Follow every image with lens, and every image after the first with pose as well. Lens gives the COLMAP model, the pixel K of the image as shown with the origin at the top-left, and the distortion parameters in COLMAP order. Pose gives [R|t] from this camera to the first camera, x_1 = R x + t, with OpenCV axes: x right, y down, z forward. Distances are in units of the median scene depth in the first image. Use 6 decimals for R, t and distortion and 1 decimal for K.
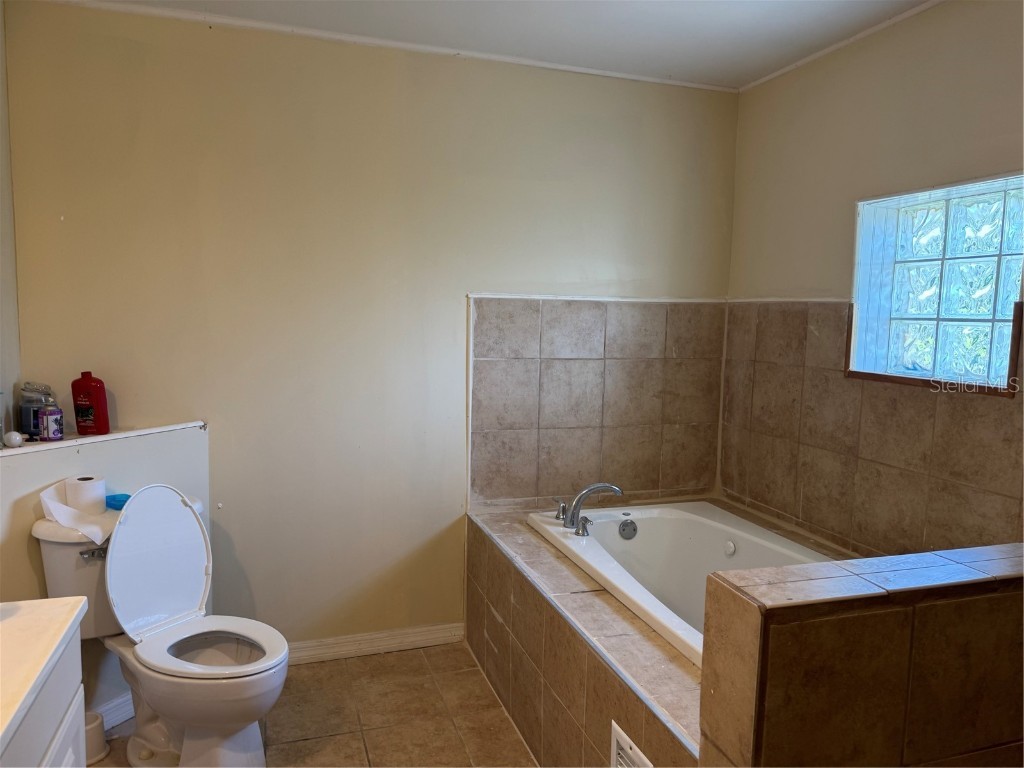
lens RADIAL K [[728.2, 0, 517.9], [0, 728.2, 391.2], [0, 0, 1]] dist [0.048856, -0.069002]
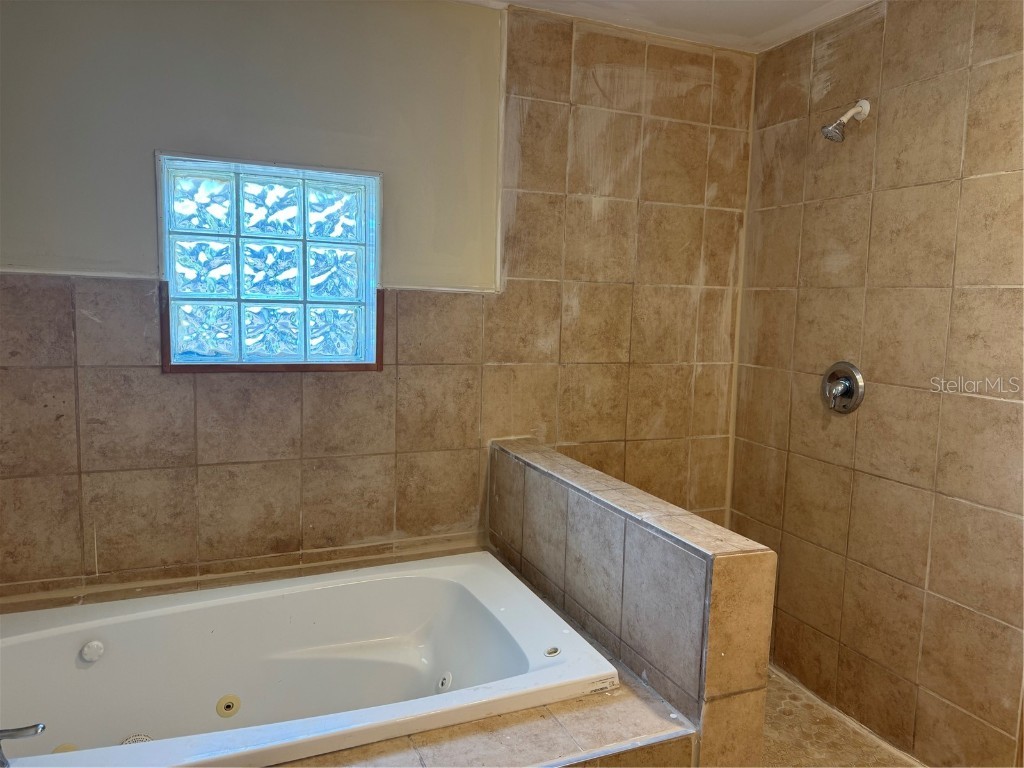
lens RADIAL K [[728.2, 0, 510.8], [0, 728.2, 384.0], [0, 0, 1]] dist [0.048856, -0.069002]
pose [[-0.089961, -0.140363, 0.986005, -0.395320], [0.076722, 0.986100, 0.147376, -0.100614], [-0.992986, 0.088907, -0.077941, 0.711274]]
